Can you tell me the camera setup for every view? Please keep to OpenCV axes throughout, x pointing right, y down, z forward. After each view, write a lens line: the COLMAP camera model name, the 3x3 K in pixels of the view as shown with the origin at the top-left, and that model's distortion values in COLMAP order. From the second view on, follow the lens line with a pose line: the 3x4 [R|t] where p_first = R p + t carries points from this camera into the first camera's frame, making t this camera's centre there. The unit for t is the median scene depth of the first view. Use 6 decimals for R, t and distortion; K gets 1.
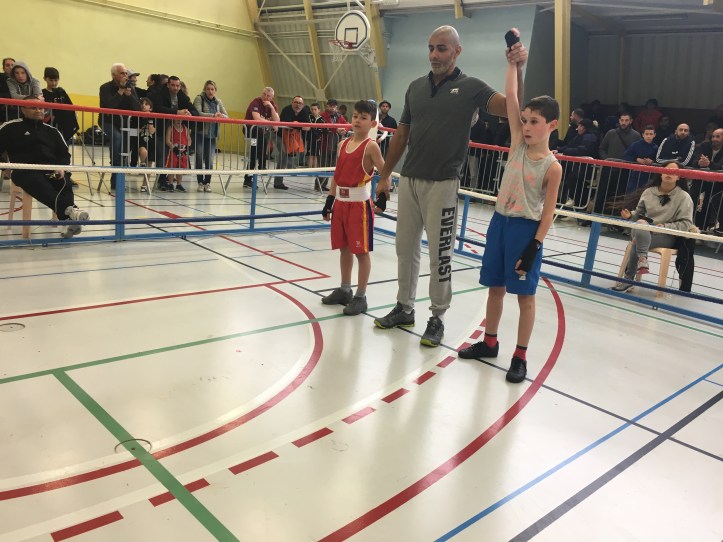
lens RADIAL K [[622.6, 0, 361.5], [0, 622.6, 271.0], [0, 0, 1]] dist [0.009858, 0.002938]
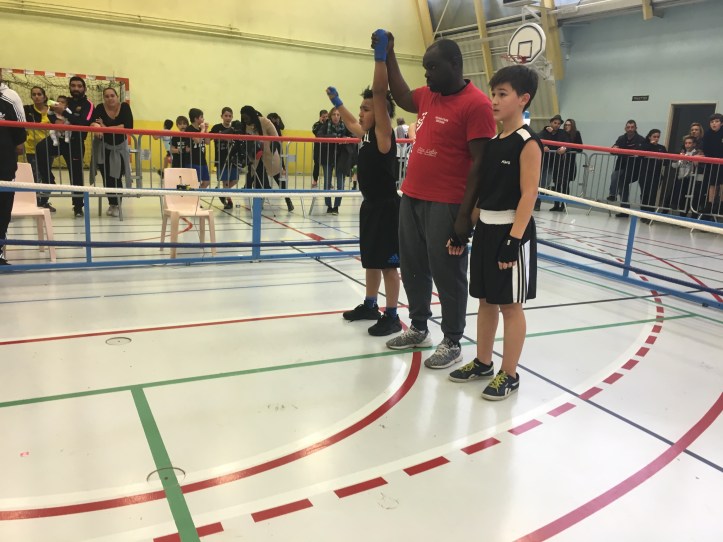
lens RADIAL K [[589.2, 0, 354.8], [0, 589.2, 281.5], [0, 0, 1]] dist [0.098778, -0.156512]
pose [[0.944866, 0.028281, -0.326235, 0.088701], [-0.031785, 0.999480, -0.005414, -0.011381], [0.325912, 0.015485, 0.945273, 0.088880]]
